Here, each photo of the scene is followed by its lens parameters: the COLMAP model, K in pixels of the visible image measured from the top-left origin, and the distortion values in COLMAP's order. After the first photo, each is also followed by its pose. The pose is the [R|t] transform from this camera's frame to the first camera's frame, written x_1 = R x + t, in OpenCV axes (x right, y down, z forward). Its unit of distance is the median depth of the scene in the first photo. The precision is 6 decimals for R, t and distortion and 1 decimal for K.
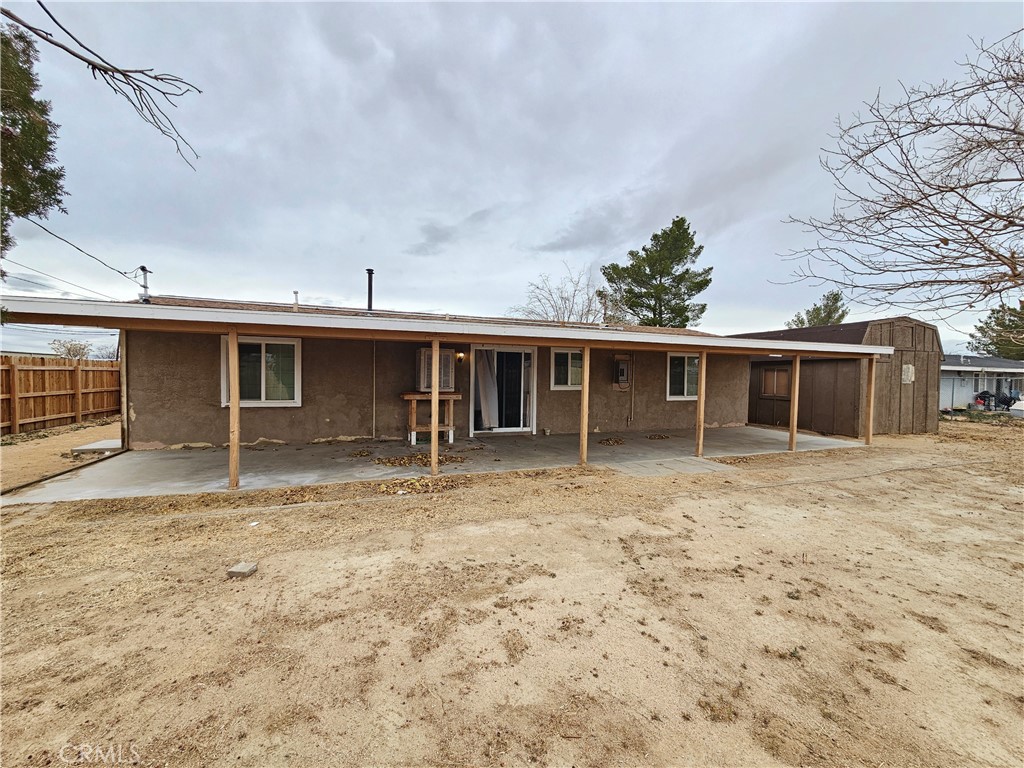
lens RADIAL K [[428.1, 0, 512.0], [0, 428.1, 384.0], [0, 0, 1]] dist [0.001037, -0.000512]
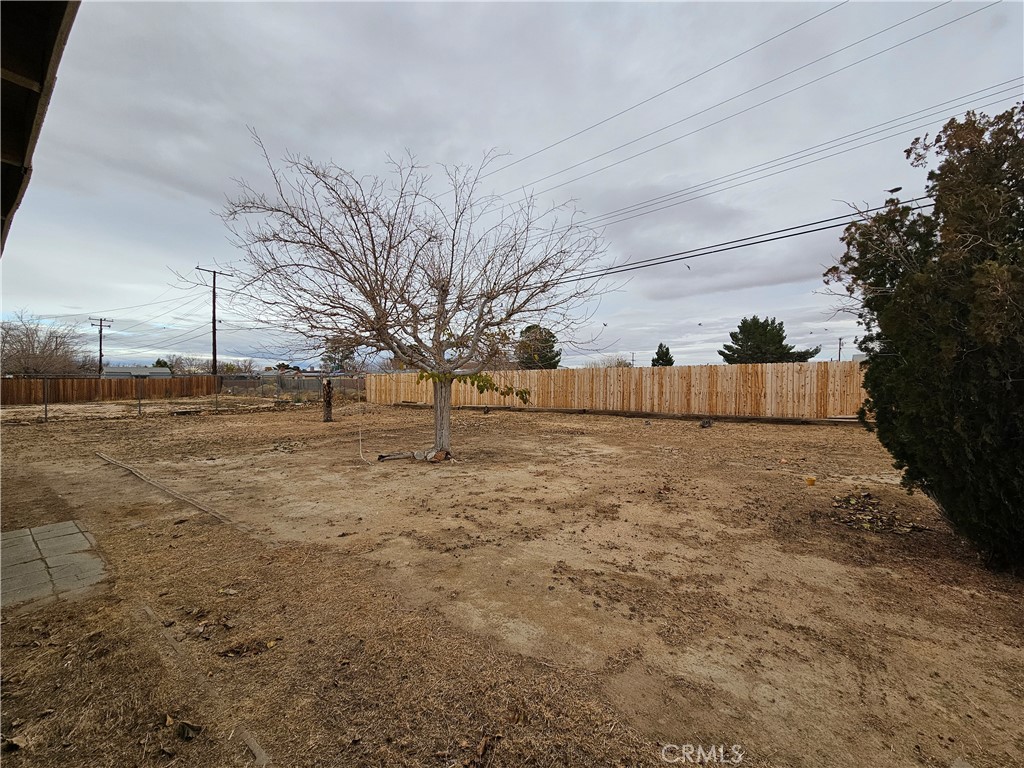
lens RADIAL K [[428.1, 0, 512.0], [0, 428.1, 384.0], [0, 0, 1]] dist [0.001037, -0.000512]
pose [[-0.543184, -0.023338, 0.839289, -0.774777], [0.010206, 0.999356, 0.034394, -0.042667], [-0.839552, 0.027248, -0.542596, 1.775649]]
